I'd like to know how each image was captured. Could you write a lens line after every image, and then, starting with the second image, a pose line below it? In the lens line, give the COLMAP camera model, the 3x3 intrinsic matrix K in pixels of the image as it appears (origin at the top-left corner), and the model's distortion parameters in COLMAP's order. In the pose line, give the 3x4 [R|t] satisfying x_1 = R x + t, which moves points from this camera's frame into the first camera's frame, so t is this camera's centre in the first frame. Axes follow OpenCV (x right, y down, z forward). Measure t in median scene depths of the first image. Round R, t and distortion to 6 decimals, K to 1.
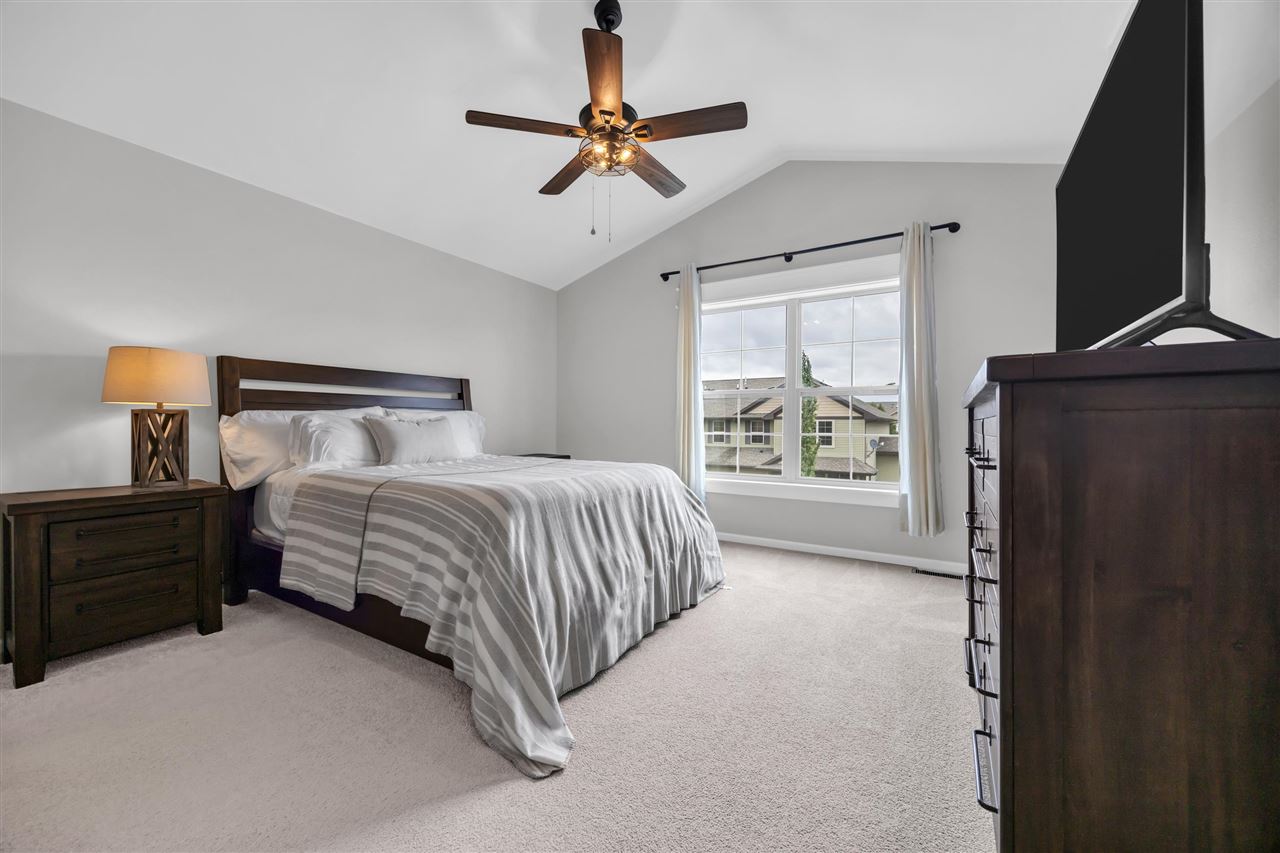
lens RADIAL K [[490.9, 0, 637.3], [0, 490.9, 423.4], [0, 0, 1]] dist [0.001798, 0.000346]
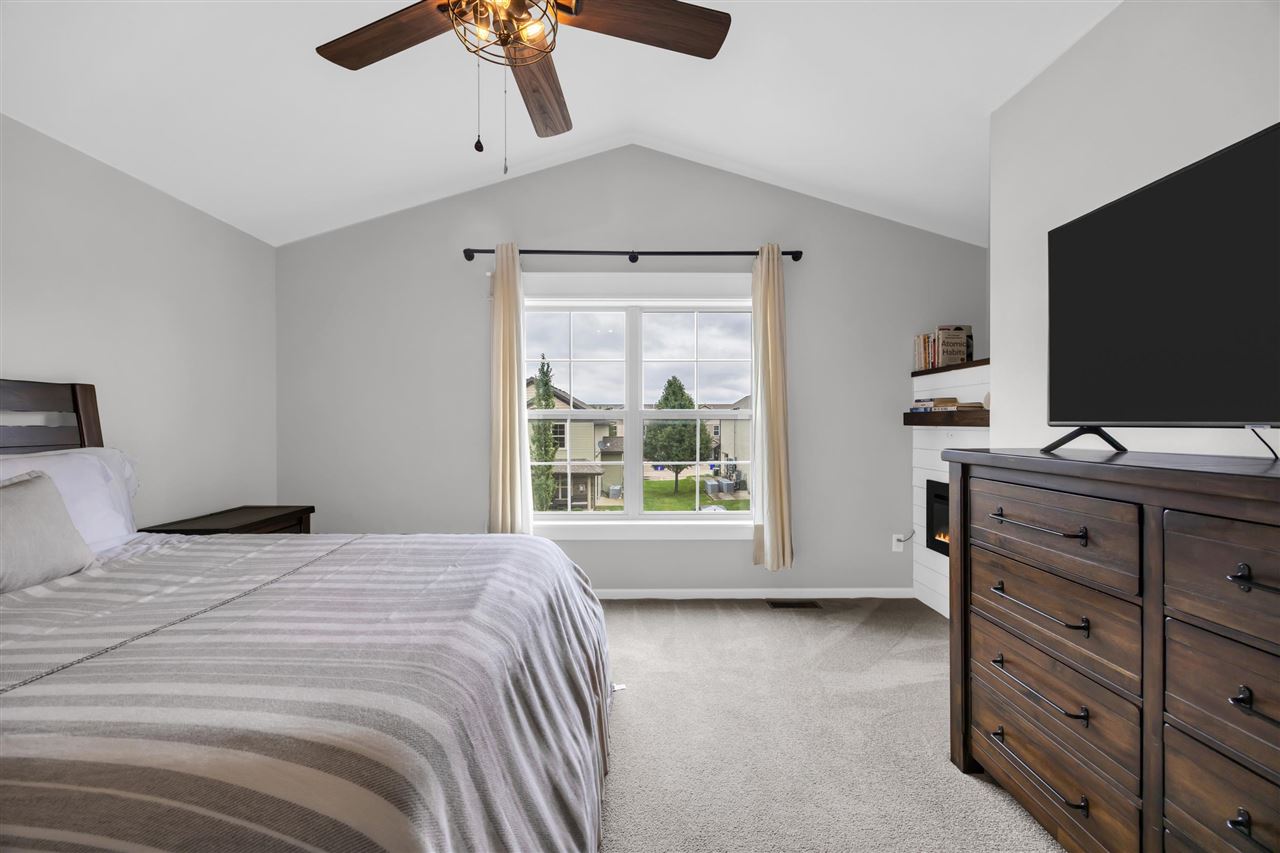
lens RADIAL K [[490.9, 0, 638.3], [0, 490.9, 425.5], [0, 0, 1]] dist [0.001798, 0.000346]
pose [[0.846487, -0.007859, 0.532352, -0.159329], [0.004885, 0.999964, 0.006995, -0.057647], [-0.532388, -0.003320, 0.846494, 0.304893]]
